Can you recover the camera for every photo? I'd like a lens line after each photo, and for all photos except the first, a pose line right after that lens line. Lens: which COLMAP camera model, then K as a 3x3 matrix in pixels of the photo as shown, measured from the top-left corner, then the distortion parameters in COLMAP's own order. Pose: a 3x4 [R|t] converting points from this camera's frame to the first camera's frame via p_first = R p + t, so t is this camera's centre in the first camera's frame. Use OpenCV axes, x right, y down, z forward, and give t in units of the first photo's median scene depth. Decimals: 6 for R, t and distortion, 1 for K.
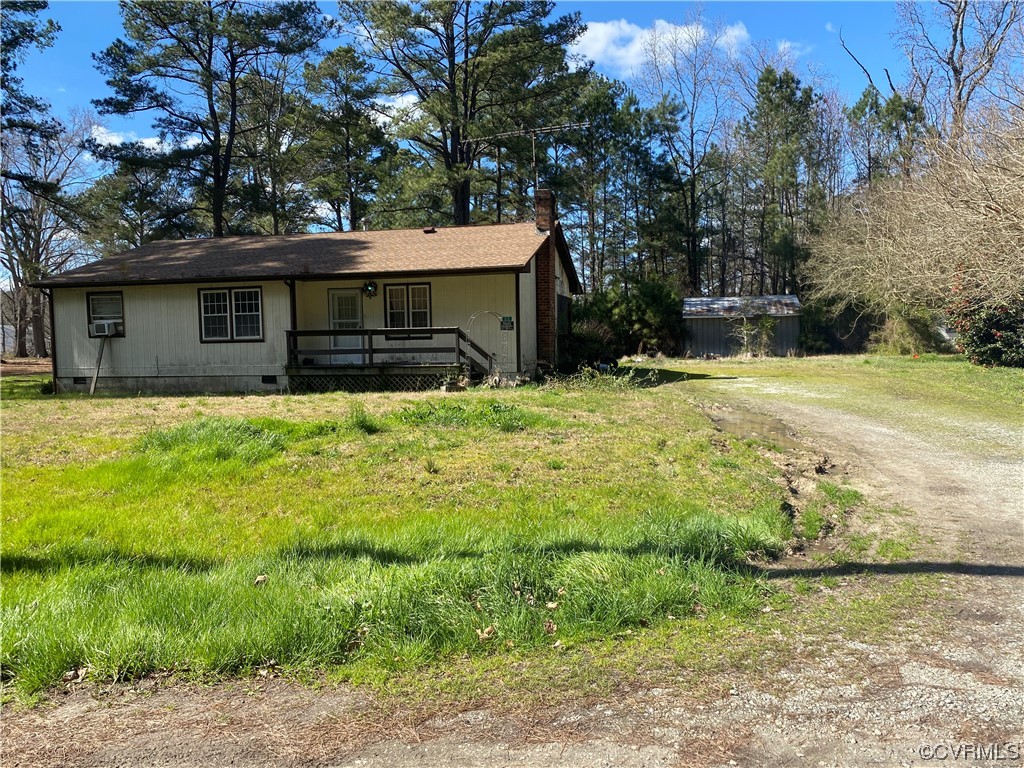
lens RADIAL K [[798.5, 0, 512.0], [0, 798.5, 384.0], [0, 0, 1]] dist [0.084980, -0.195977]
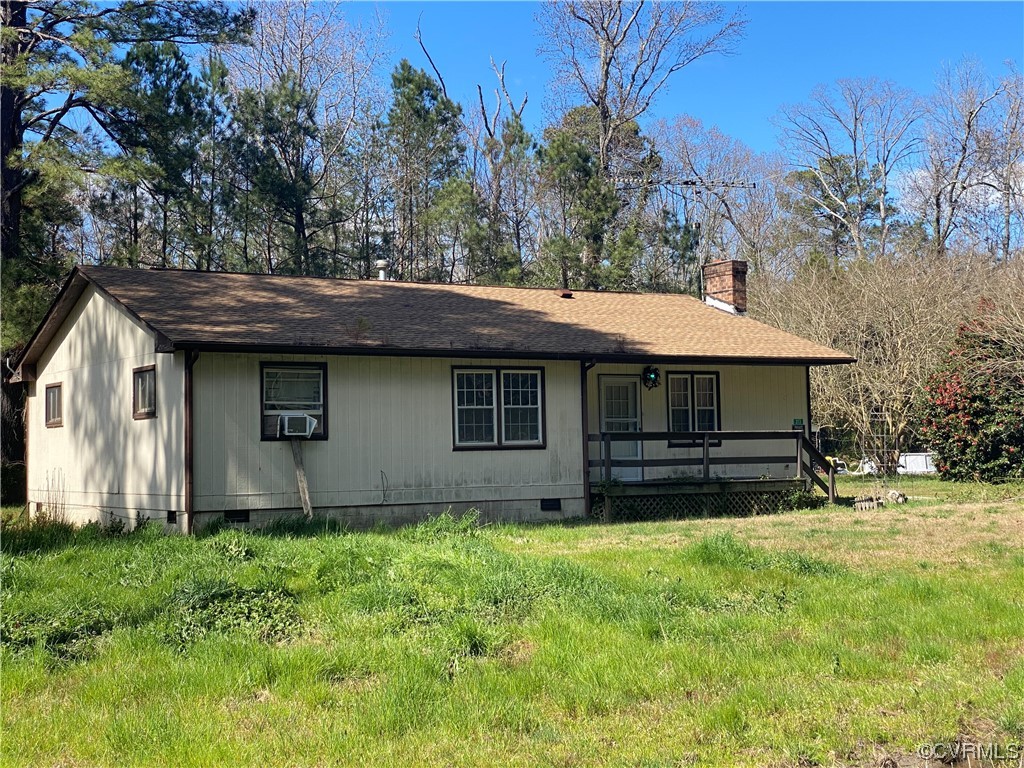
lens RADIAL K [[1536.9, 0, 512.0], [0, 1536.9, 384.0], [0, 0, 1]] dist [0.135843, 0.087947]
pose [[0.725823, 0.037422, 0.686863, -1.213945], [0.042707, 0.994141, -0.099293, 0.020464], [-0.686555, 0.101403, 0.719972, 0.083756]]
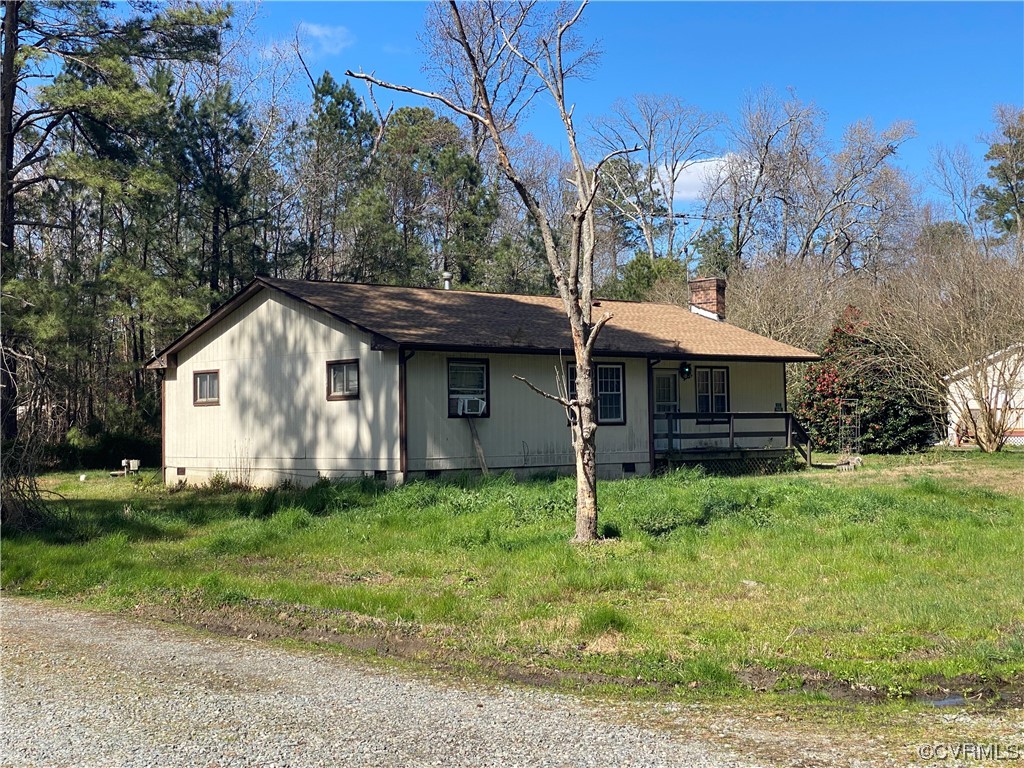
lens RADIAL K [[1536.9, 0, 512.0], [0, 1536.9, 384.0], [0, 0, 1]] dist [0.135843, 0.087947]
pose [[0.584687, 0.033671, 0.810560, -1.757789], [0.049436, 0.995803, -0.077027, 0.027265], [-0.809751, 0.085107, 0.580568, 0.109079]]
